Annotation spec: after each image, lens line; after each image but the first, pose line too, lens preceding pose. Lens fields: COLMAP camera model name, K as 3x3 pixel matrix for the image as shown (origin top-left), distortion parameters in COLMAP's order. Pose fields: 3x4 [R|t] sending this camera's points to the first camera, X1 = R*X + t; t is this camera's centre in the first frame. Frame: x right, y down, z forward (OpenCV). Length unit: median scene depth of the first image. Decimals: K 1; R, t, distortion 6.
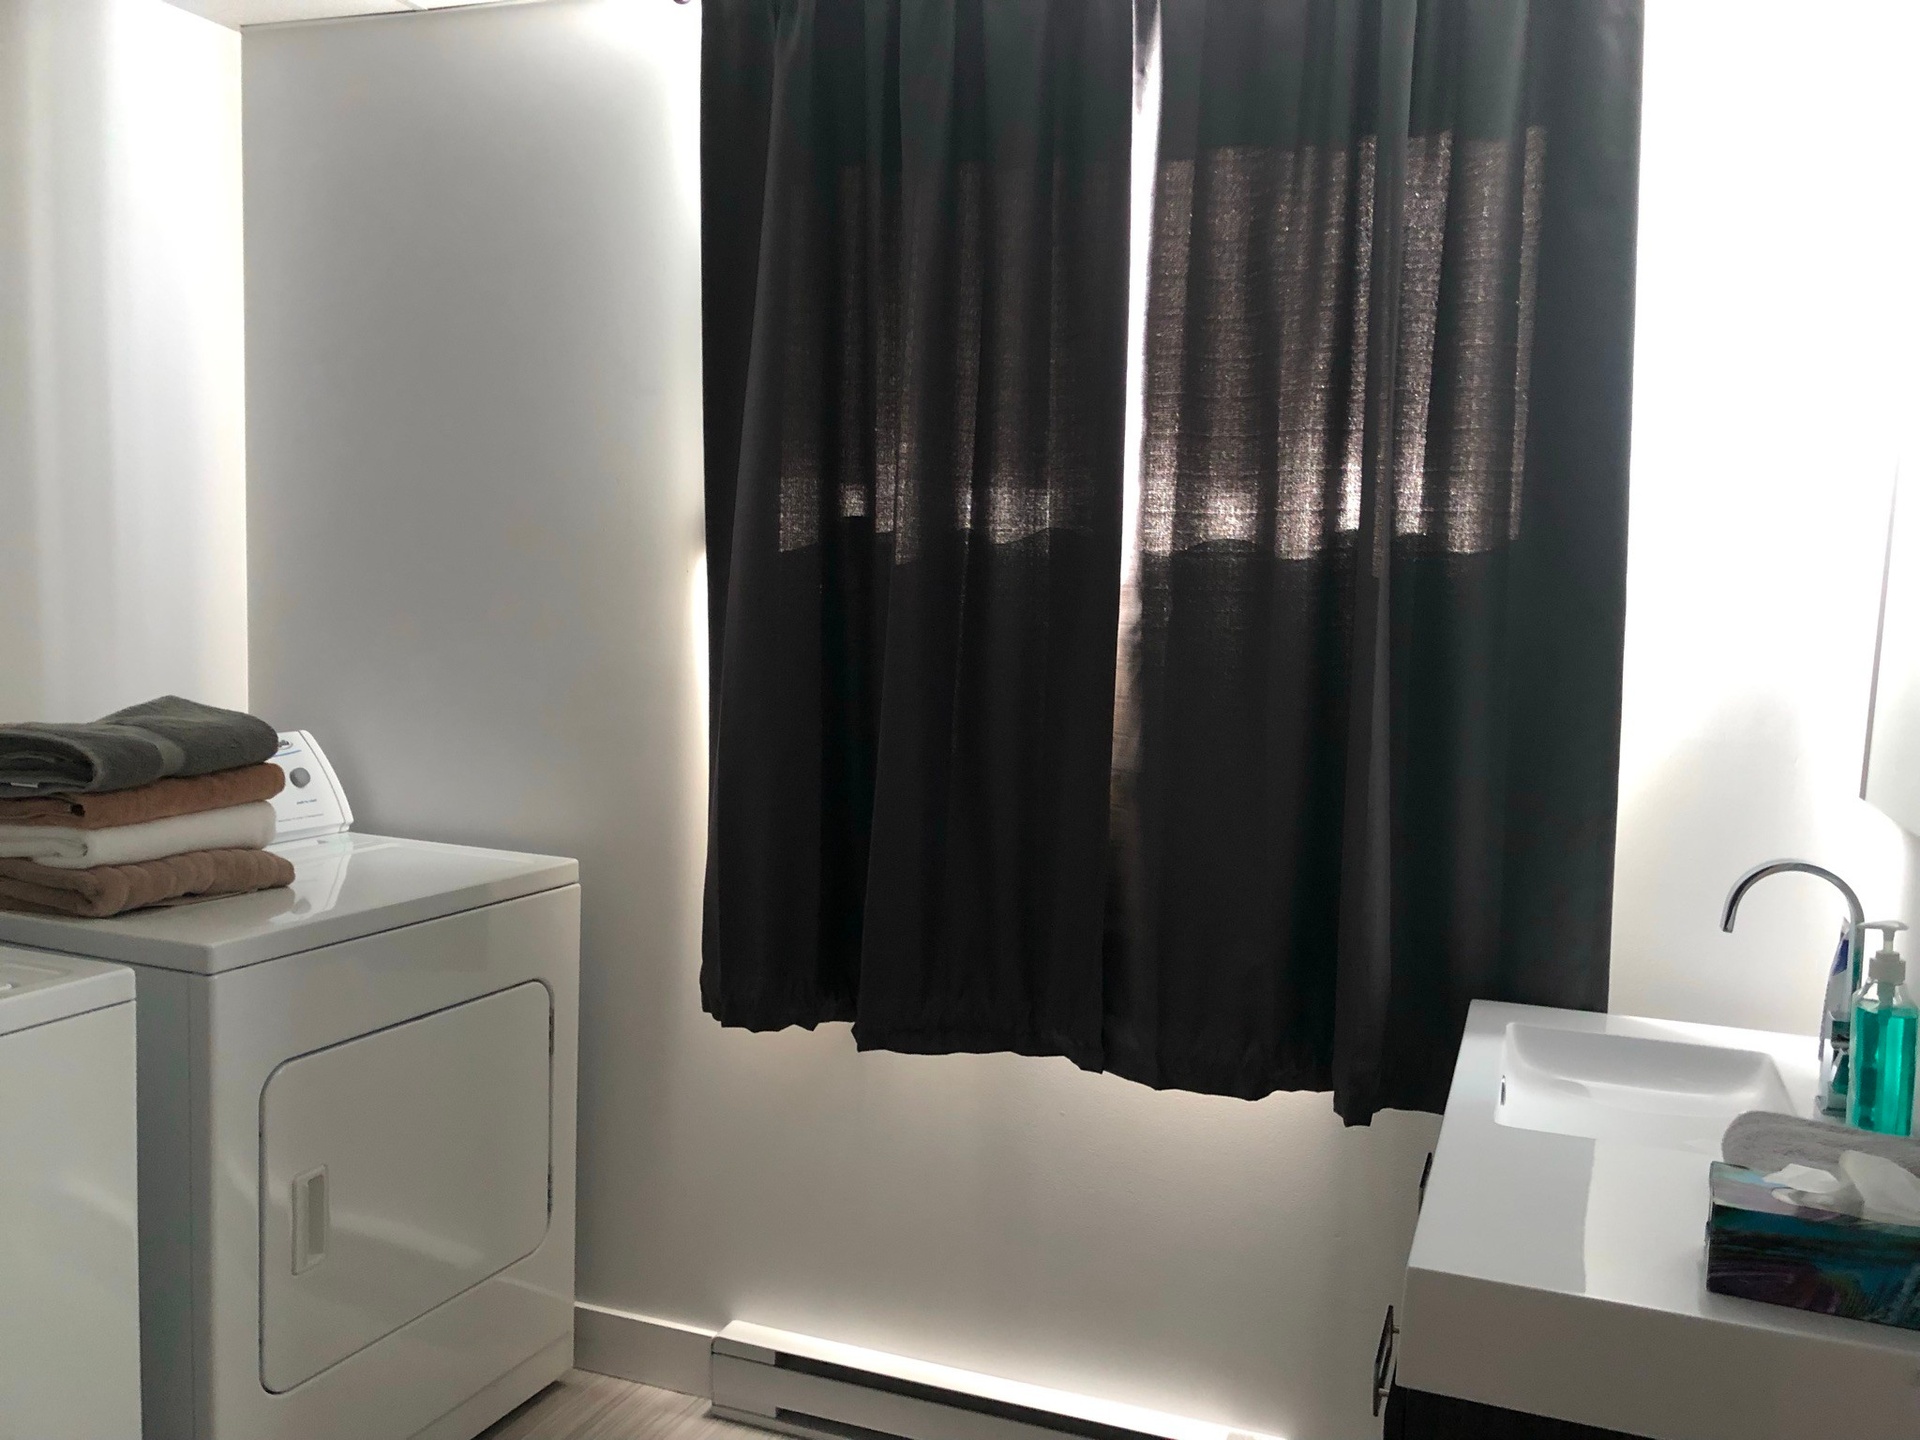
lens RADIAL K [[1583.4, 0, 959.1], [0, 1583.4, 717.1], [0, 0, 1]] dist [0.063473, -0.074200]
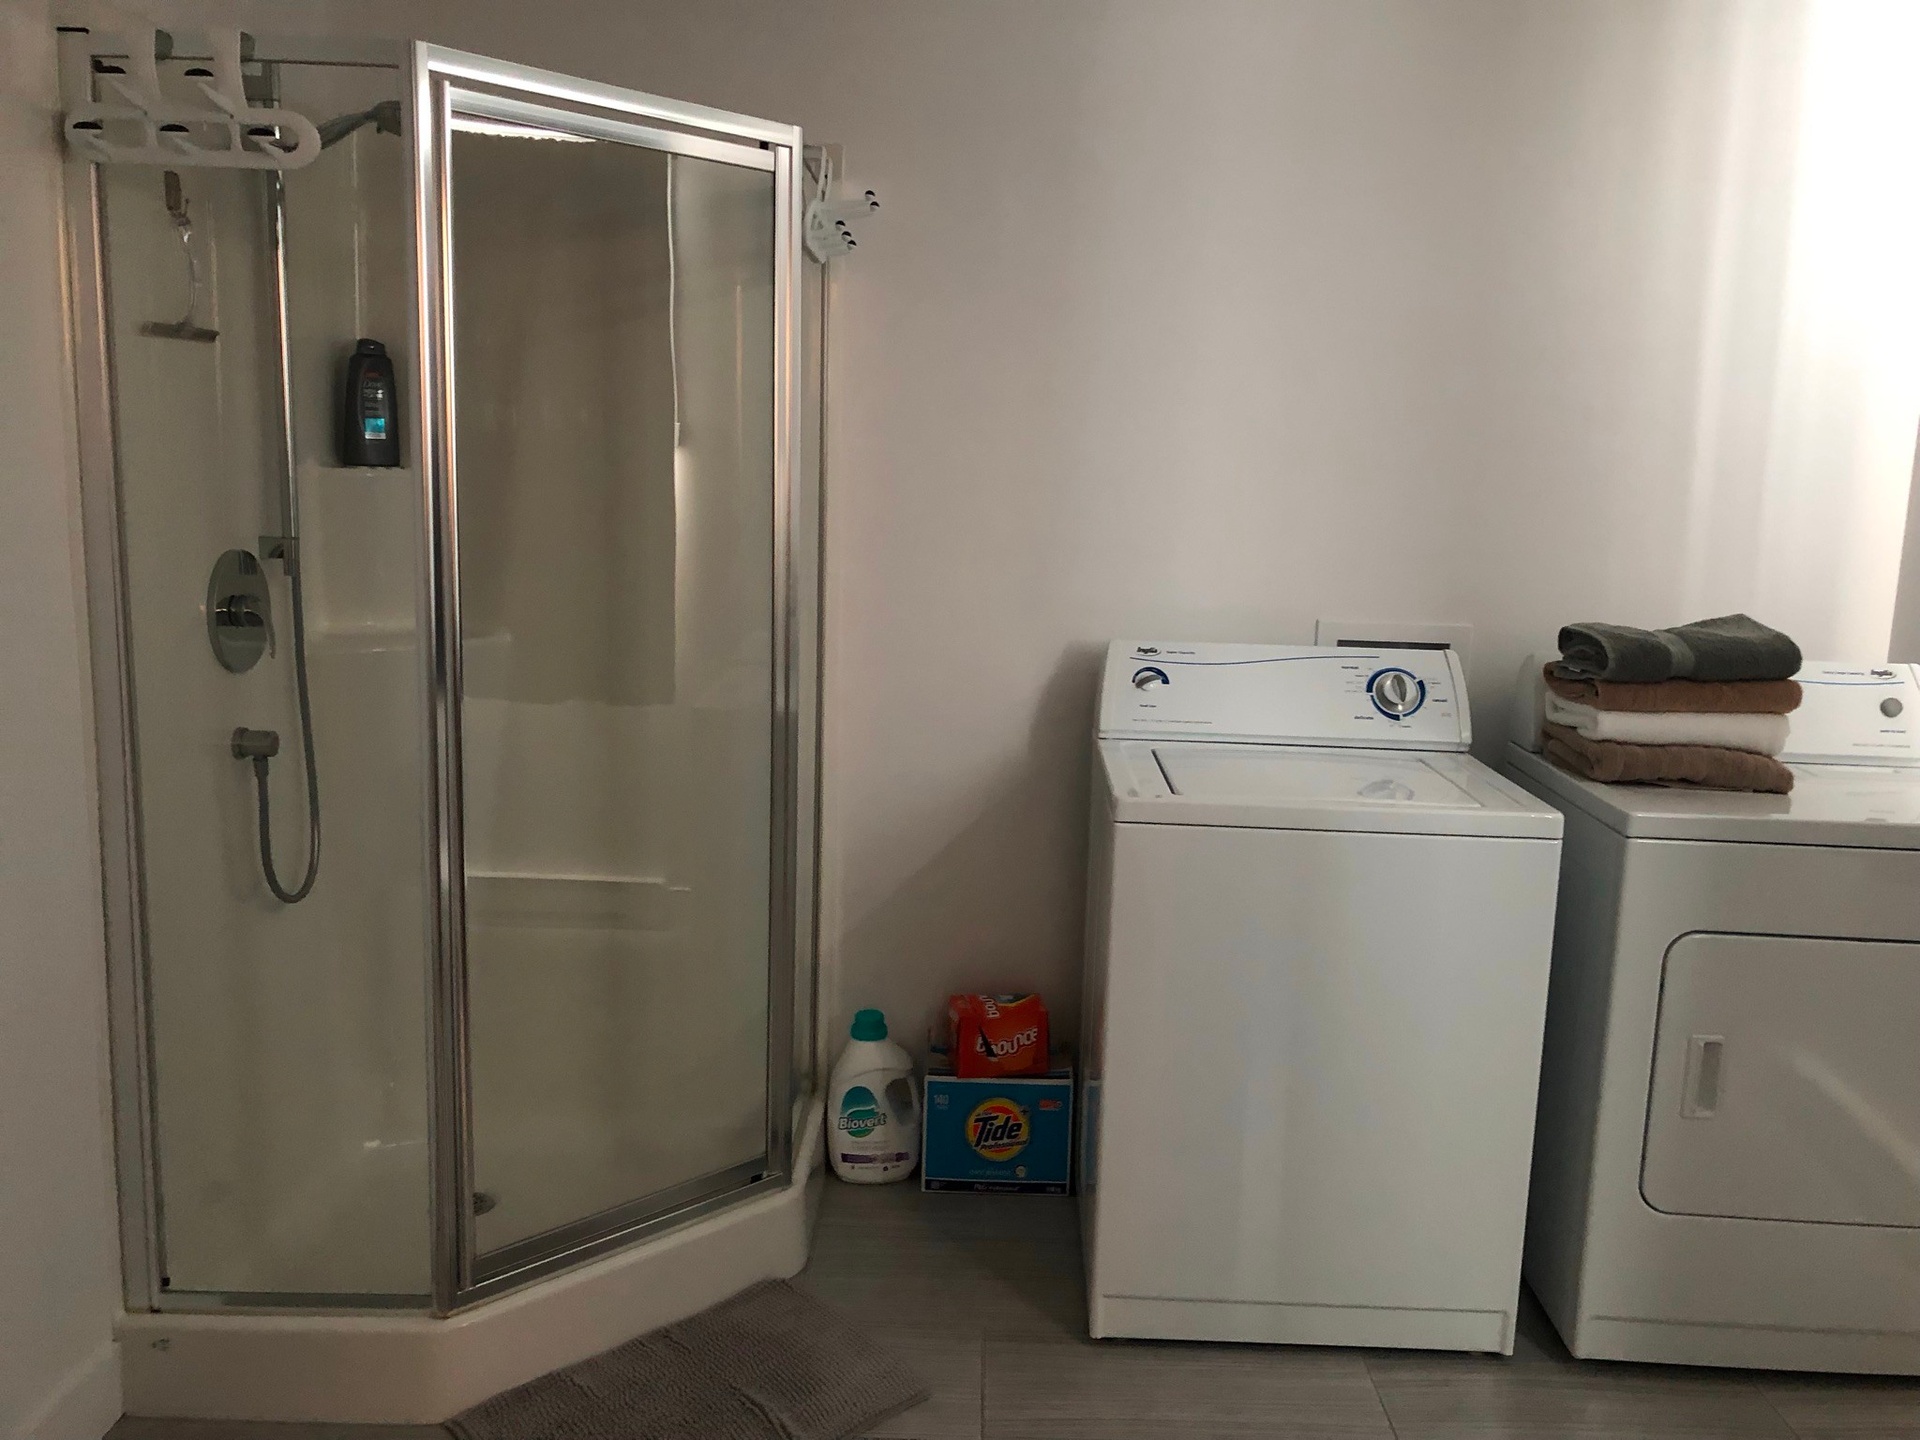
lens RADIAL K [[1583.4, 0, 959.8], [0, 1583.4, 722.7], [0, 0, 1]] dist [0.063473, -0.074200]
pose [[0.357006, 0.132336, -0.924680, 0.411980], [-0.102380, 0.989493, 0.102085, 0.004504], [0.928475, 0.058224, 0.366804, 0.081290]]
